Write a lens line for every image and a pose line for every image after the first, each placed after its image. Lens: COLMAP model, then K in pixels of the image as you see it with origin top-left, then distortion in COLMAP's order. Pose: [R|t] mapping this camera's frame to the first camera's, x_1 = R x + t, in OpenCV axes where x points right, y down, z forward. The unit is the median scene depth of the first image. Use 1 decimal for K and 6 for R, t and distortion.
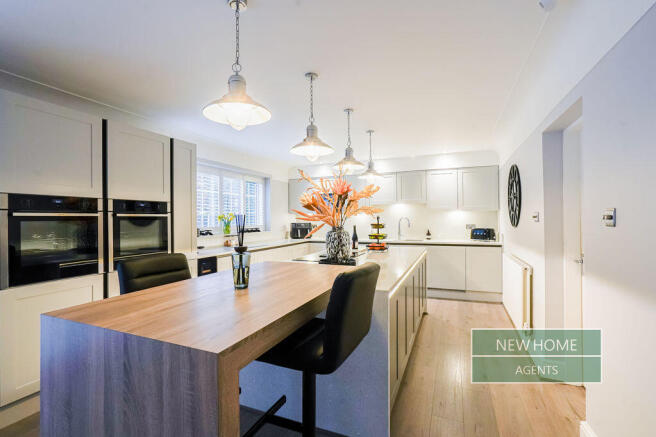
lens RADIAL K [[309.6, 0, 321.0], [0, 309.6, 214.9], [0, 0, 1]] dist [-0.011644, 0.002970]
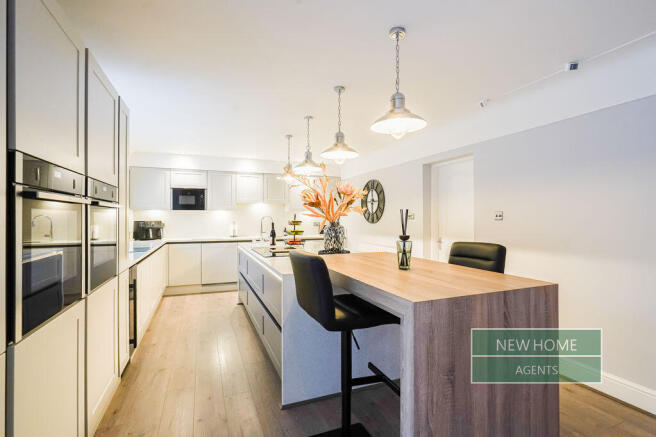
lens RADIAL K [[309.6, 0, 324.9], [0, 309.6, 219.0], [0, 0, 1]] dist [-0.011644, 0.002970]
pose [[0.693289, 0.005609, 0.720638, -0.540979], [-0.013092, 0.999903, 0.004813, 0.014817], [-0.720540, -0.012771, 0.693295, 0.151737]]
